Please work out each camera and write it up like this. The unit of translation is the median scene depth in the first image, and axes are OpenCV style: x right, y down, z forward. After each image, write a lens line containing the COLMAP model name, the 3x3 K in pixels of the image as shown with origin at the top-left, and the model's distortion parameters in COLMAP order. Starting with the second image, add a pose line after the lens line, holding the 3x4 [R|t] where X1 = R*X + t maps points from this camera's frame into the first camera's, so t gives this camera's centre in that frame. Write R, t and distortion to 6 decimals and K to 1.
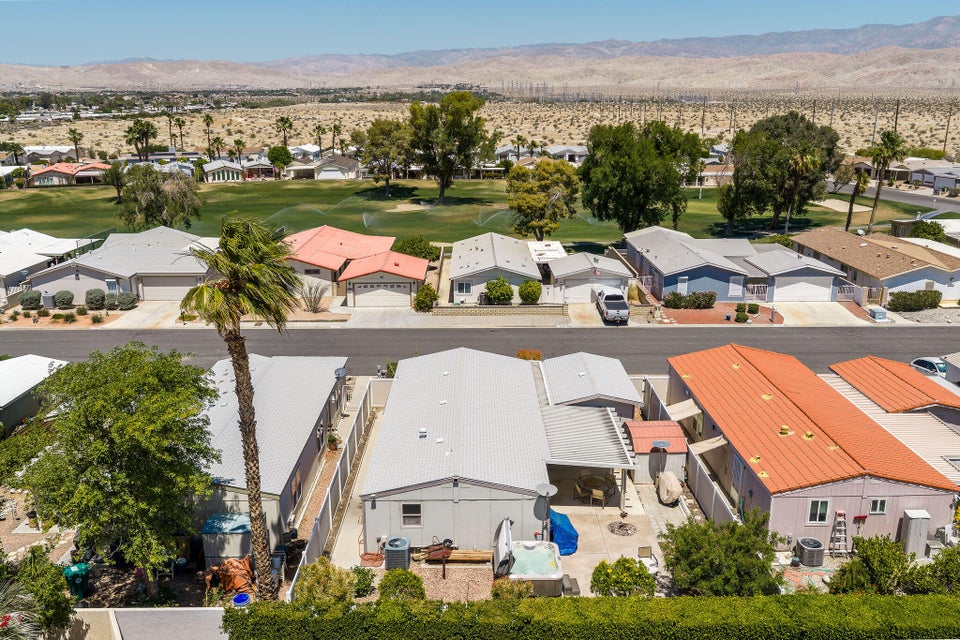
lens RADIAL K [[749.7, 0, 480.0], [0, 749.7, 320.0], [0, 0, 1]] dist [0.011191, -0.003714]
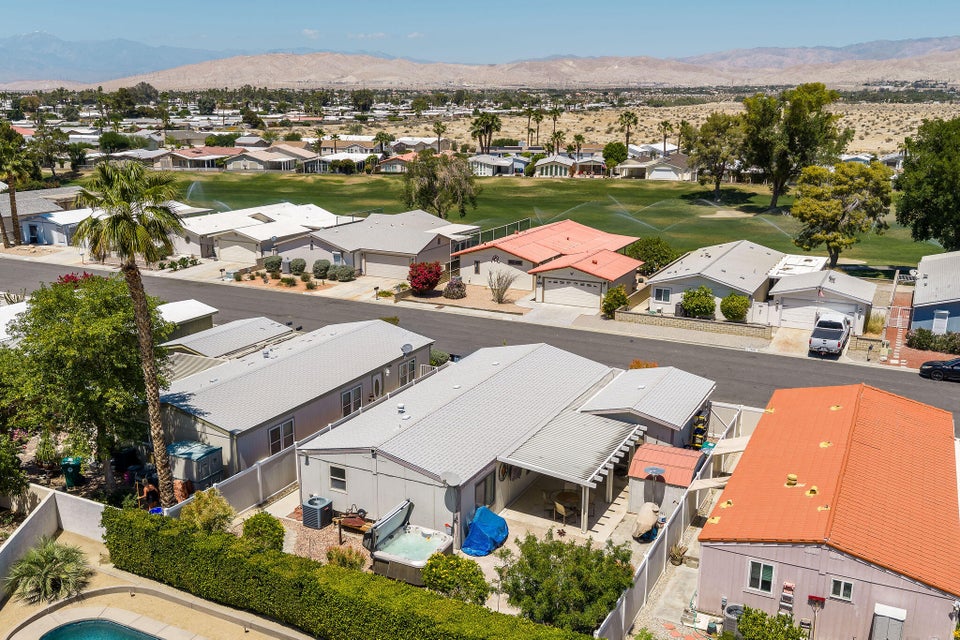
lens RADIAL K [[822.2, 0, 478.0], [0, 822.2, 338.9], [0, 0, 1]] dist [0.010884, 0.002020]
pose [[0.898170, 0.130275, -0.419904, 0.198921], [-0.129334, 0.991121, 0.030850, 0.006649], [0.420195, 0.026599, 0.907044, 0.030318]]
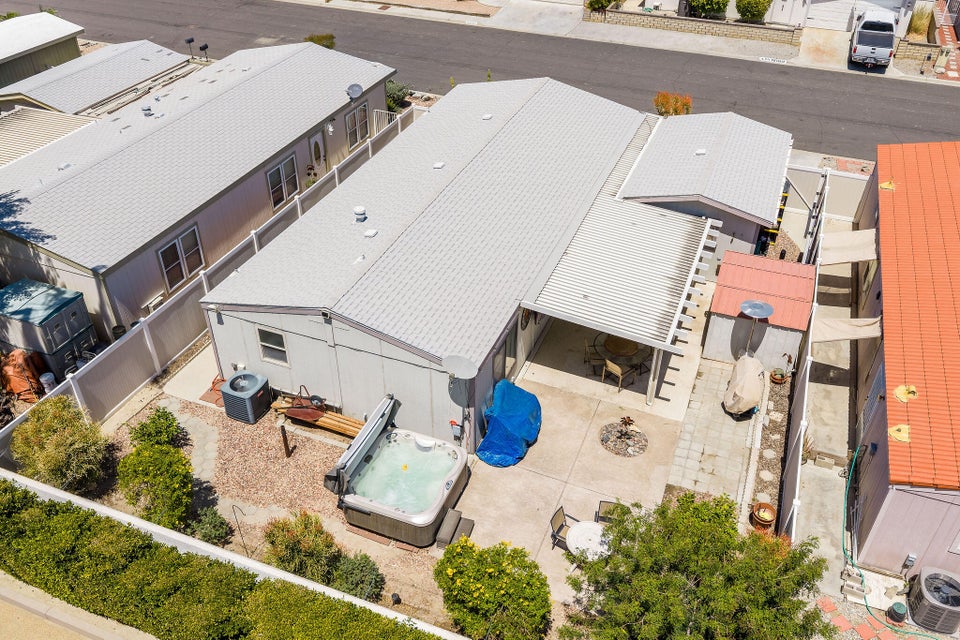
lens RADIAL K [[779.3, 0, 480.0], [0, 779.3, 320.0], [0, 0, 1]] dist [0.003702, -0.000763]
pose [[0.932481, 0.226625, -0.281282, 0.098164], [-0.110207, 0.920068, 0.375939, -0.011021], [0.343995, -0.319557, 0.882922, 0.187907]]
